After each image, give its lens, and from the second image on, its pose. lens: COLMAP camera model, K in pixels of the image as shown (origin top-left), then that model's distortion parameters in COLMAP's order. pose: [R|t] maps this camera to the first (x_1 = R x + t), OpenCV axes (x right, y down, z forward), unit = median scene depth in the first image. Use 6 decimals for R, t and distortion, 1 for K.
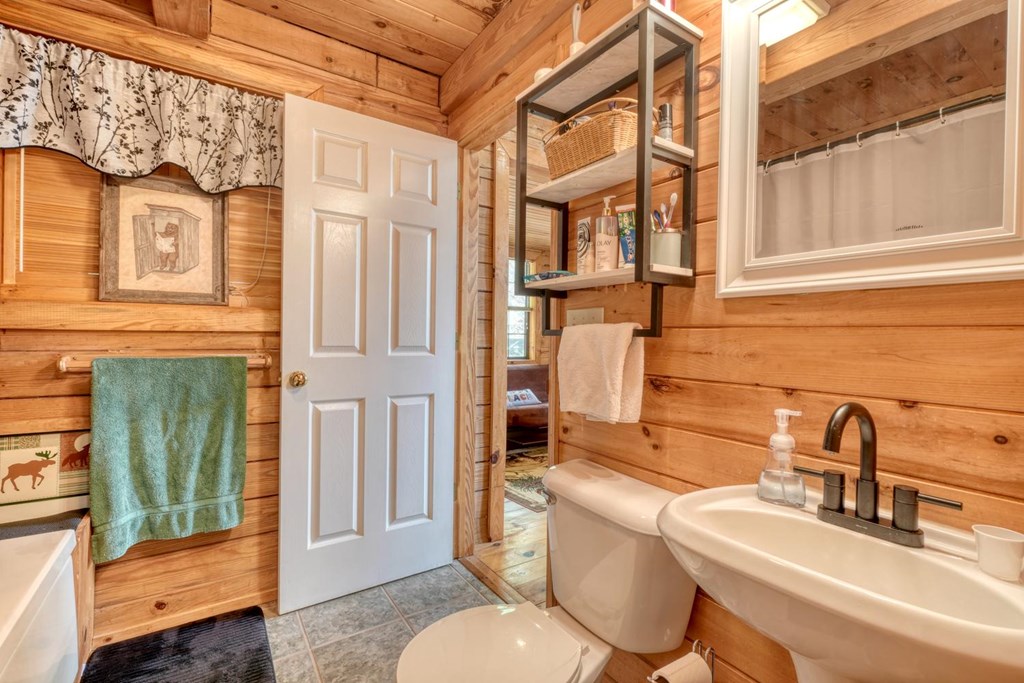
lens RADIAL K [[462.6, 0, 513.1], [0, 462.6, 339.1], [0, 0, 1]] dist [-0.001046, 0.000918]
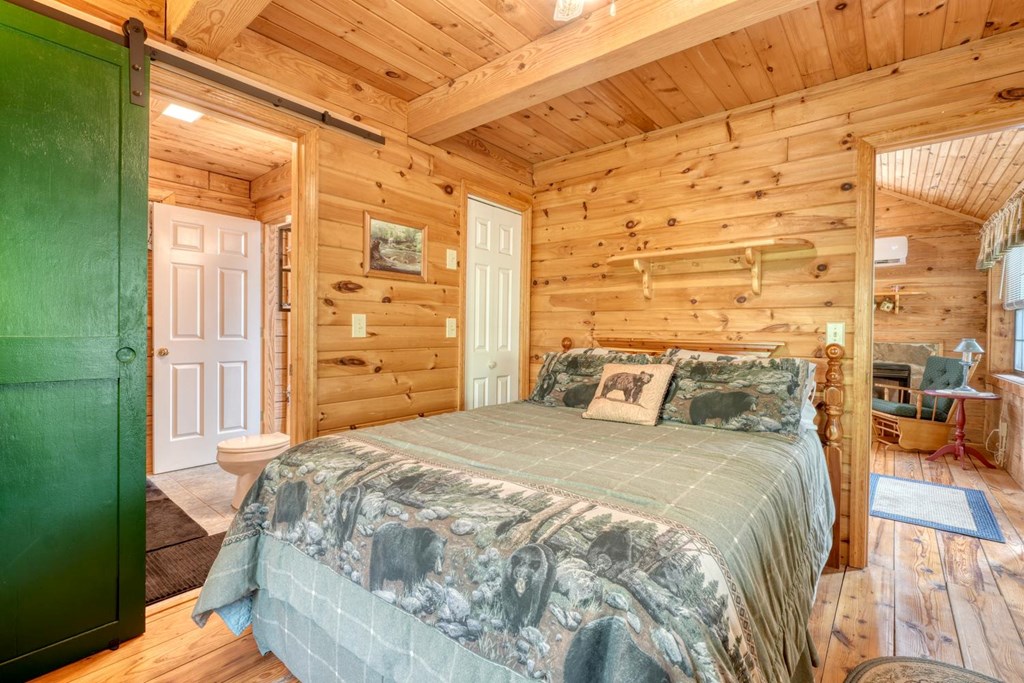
lens RADIAL K [[462.6, 0, 513.1], [0, 462.6, 339.1], [0, 0, 1]] dist [-0.001046, 0.000918]
pose [[0.960461, -0.006405, 0.278342, 0.345739], [0.001499, 0.999840, 0.017833, 0.001072], [-0.278412, -0.016711, 0.960317, -1.092756]]
